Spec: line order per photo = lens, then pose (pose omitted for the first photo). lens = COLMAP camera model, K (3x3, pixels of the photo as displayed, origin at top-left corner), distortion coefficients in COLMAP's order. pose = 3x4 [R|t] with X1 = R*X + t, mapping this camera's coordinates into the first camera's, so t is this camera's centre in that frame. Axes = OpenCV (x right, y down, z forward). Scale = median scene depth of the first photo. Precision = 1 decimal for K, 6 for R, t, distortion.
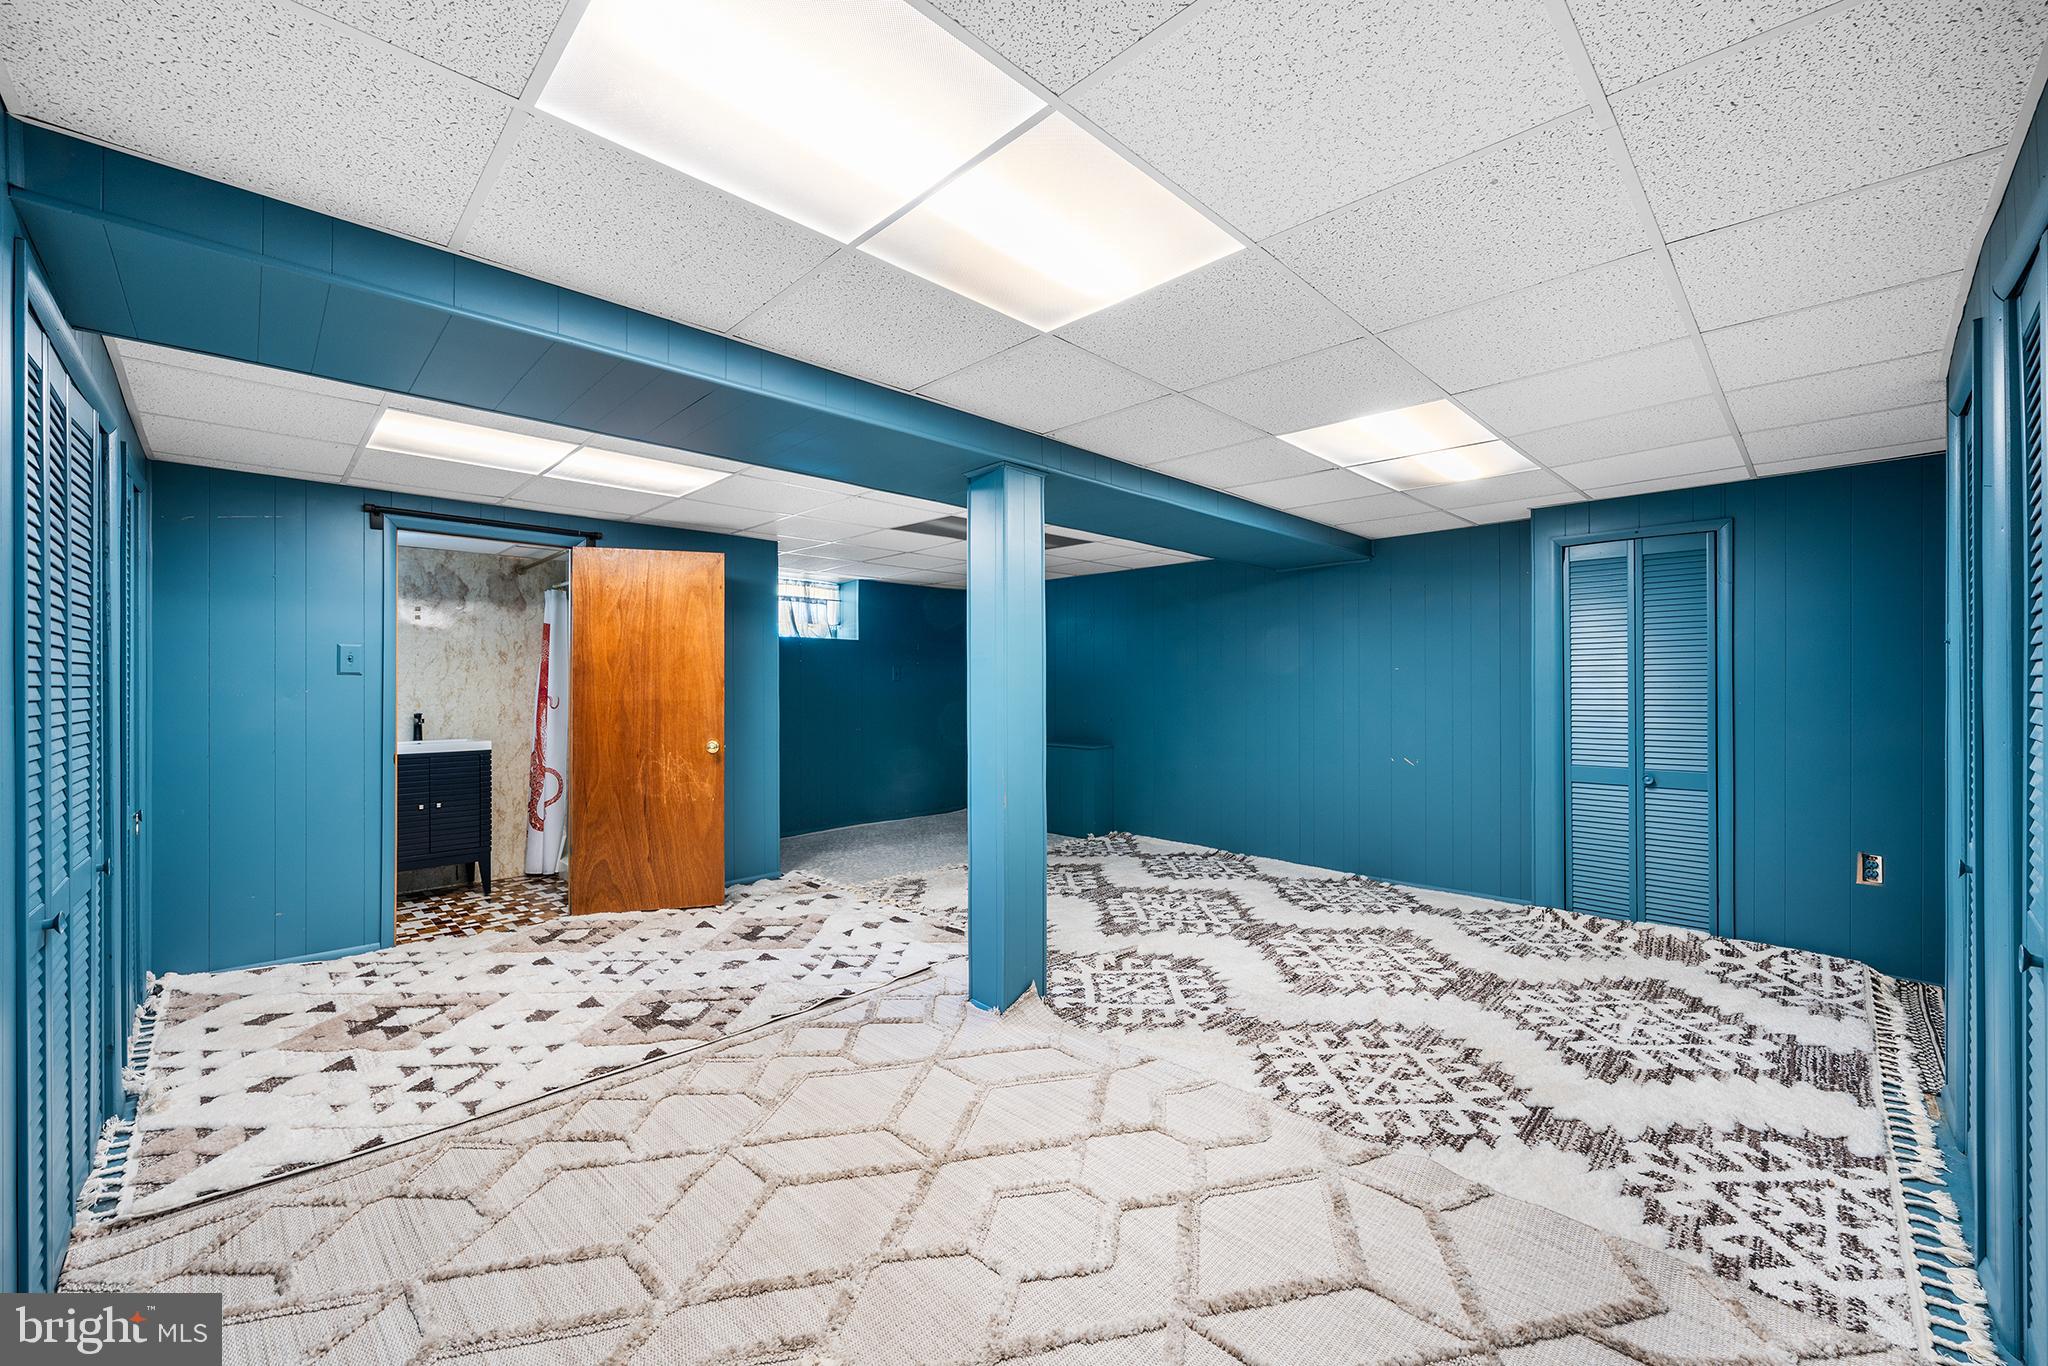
lens RADIAL K [[810.9, 0, 1026.5], [0, 810.9, 677.6], [0, 0, 1]] dist [-0.002103, -0.000558]
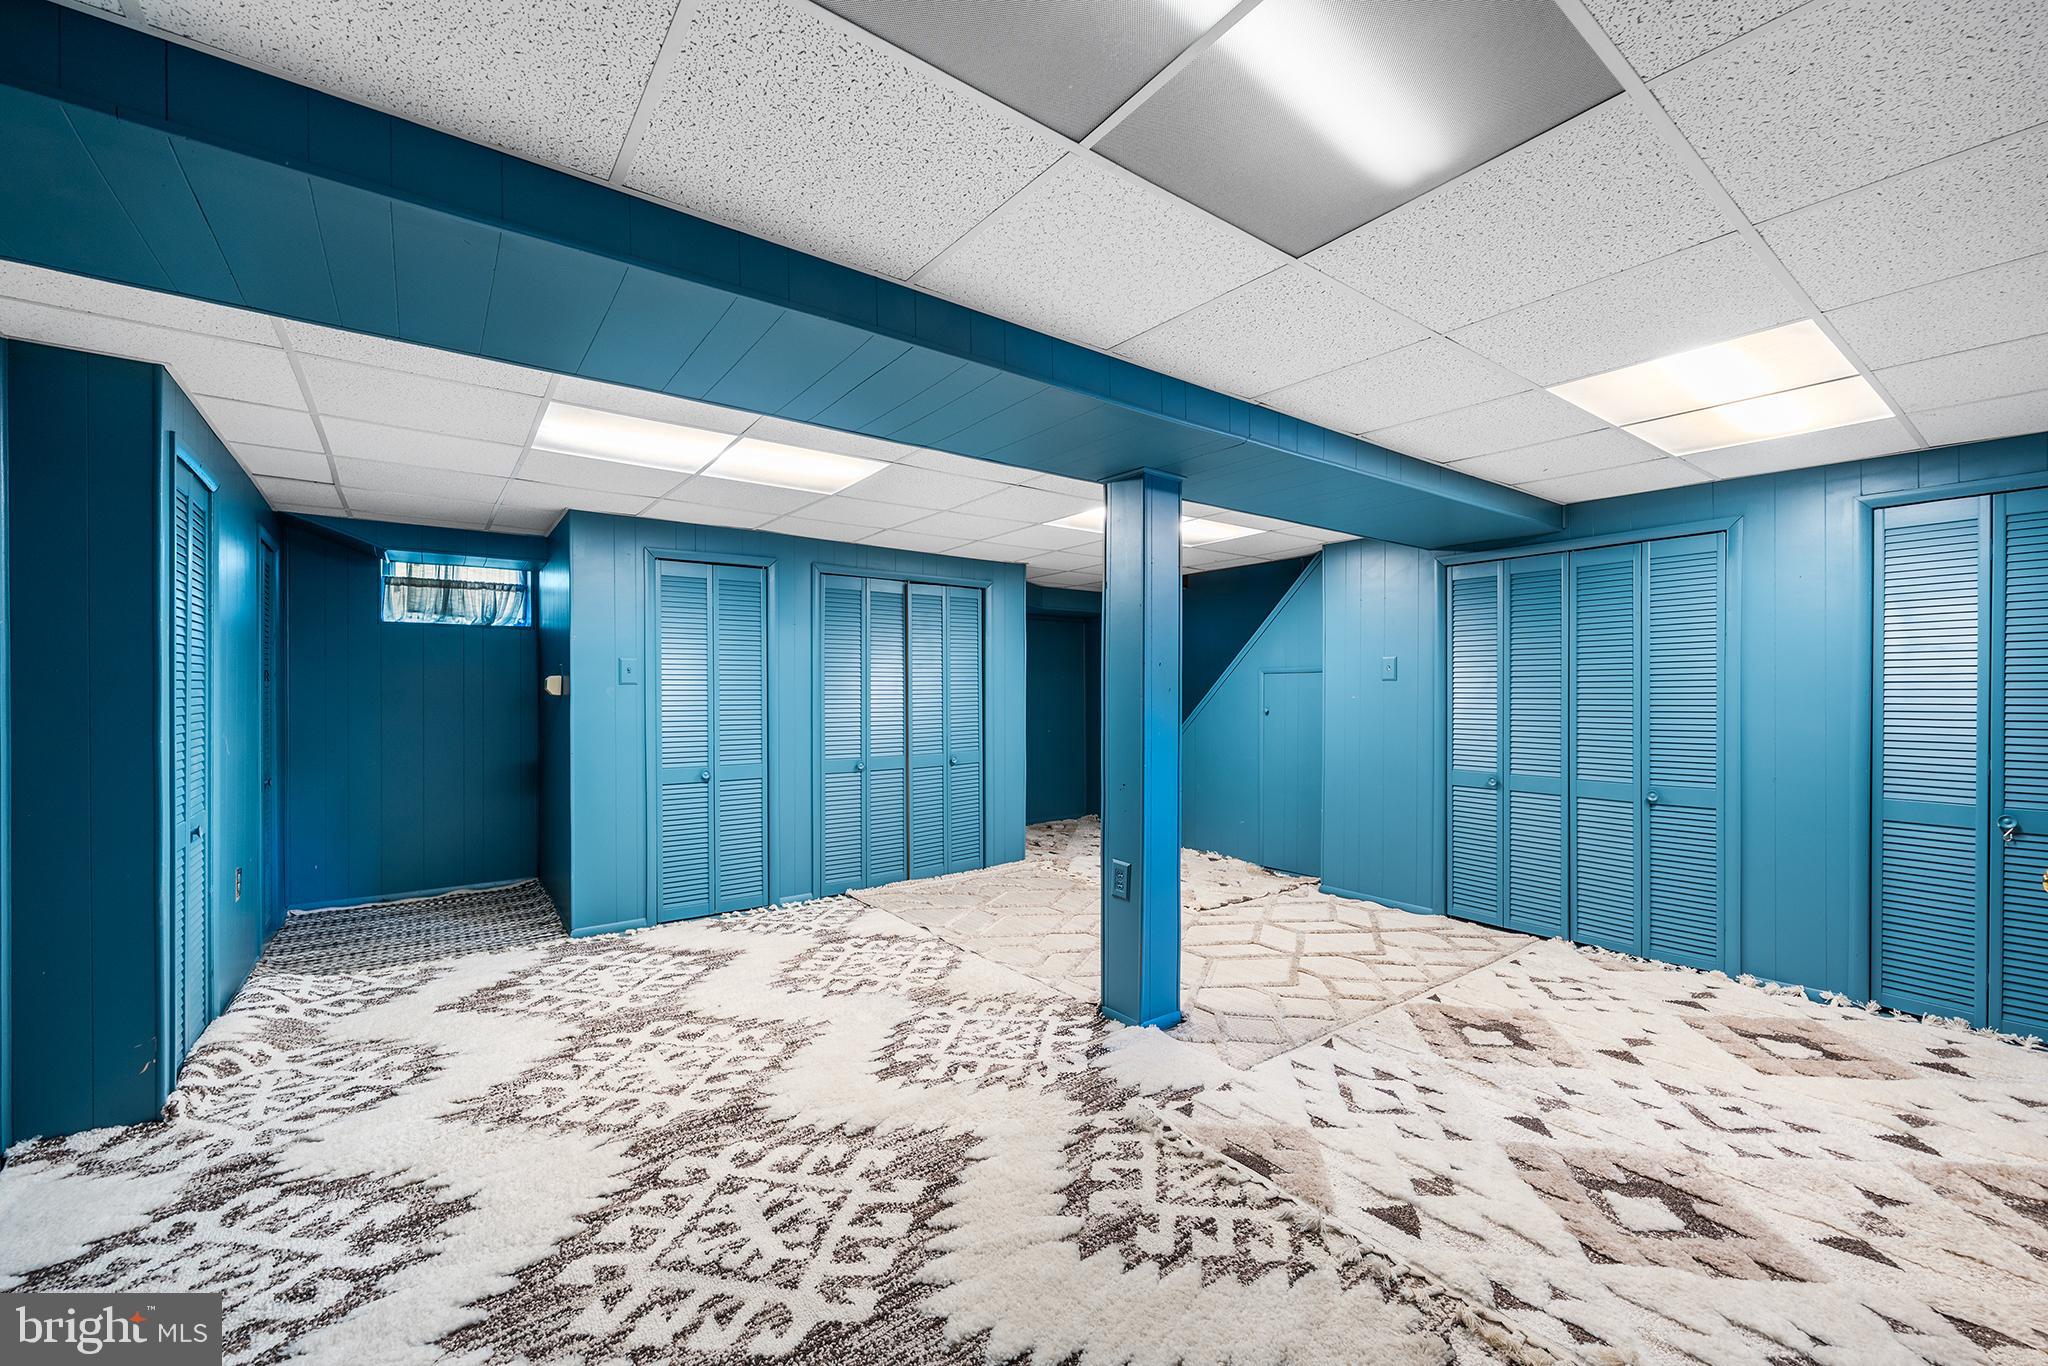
lens RADIAL K [[810.9, 0, 1030.6], [0, 810.9, 690.8], [0, 0, 1]] dist [-0.002103, -0.000558]
pose [[-0.990601, 0.001197, 0.136781, -0.018464], [-0.000169, 0.999950, -0.009971, 0.012487], [-0.136786, -0.009901, -0.990551, 1.409535]]
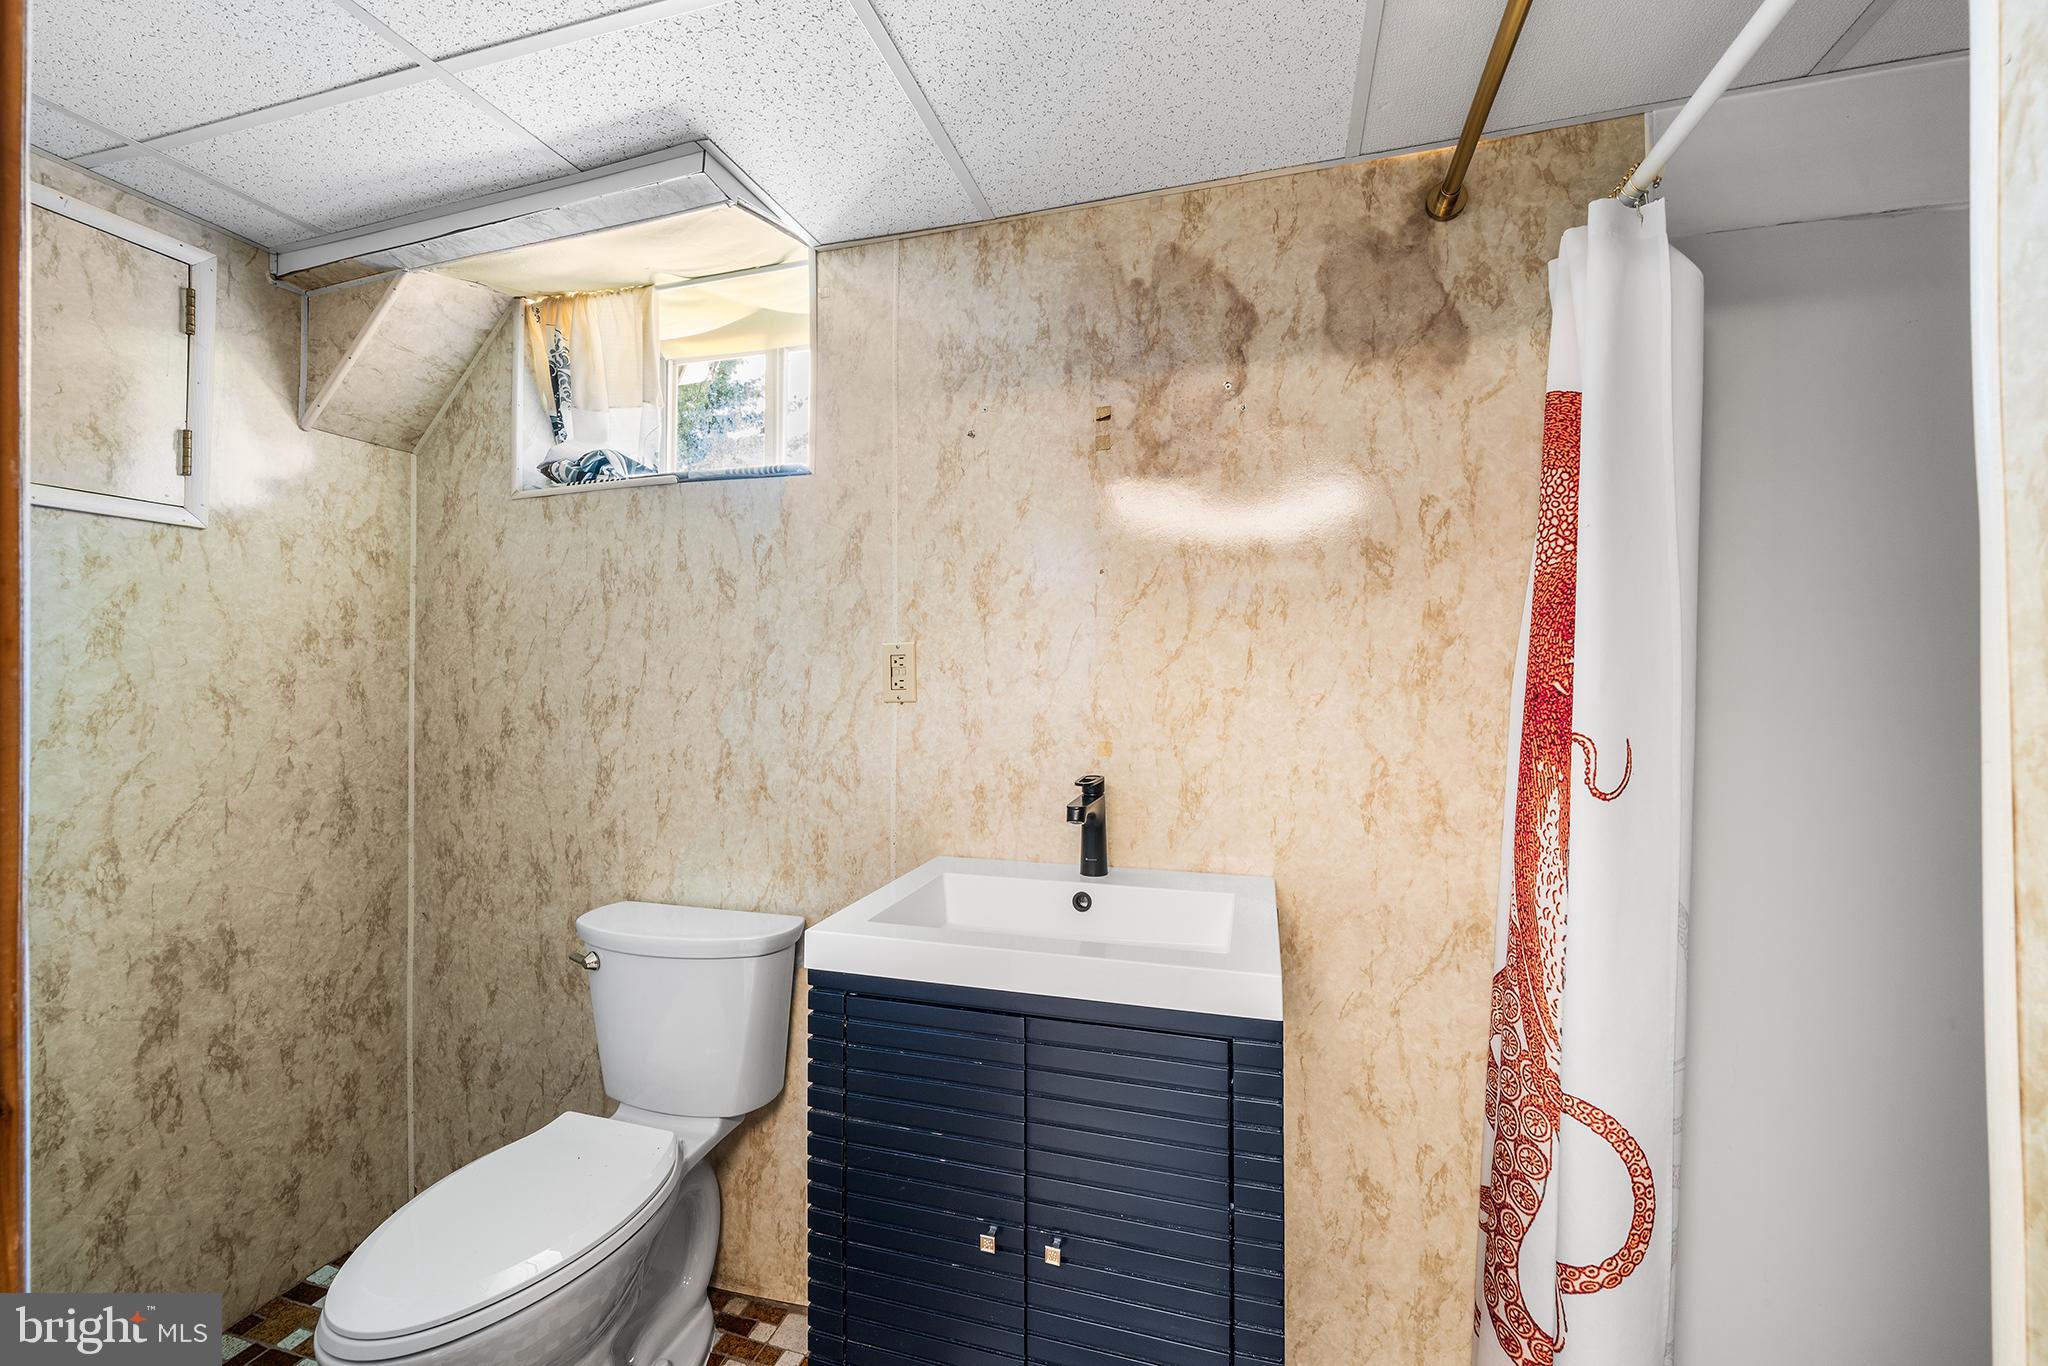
lens RADIAL K [[810.9, 0, 1019.3], [0, 810.9, 682.7], [0, 0, 1]] dist [-0.002103, -0.000558]
pose [[0.482401, -0.000191, -0.875951, -0.574370], [0.004322, 0.999988, 0.002163, 0.011545], [0.875940, -0.004830, 0.482396, 0.933805]]
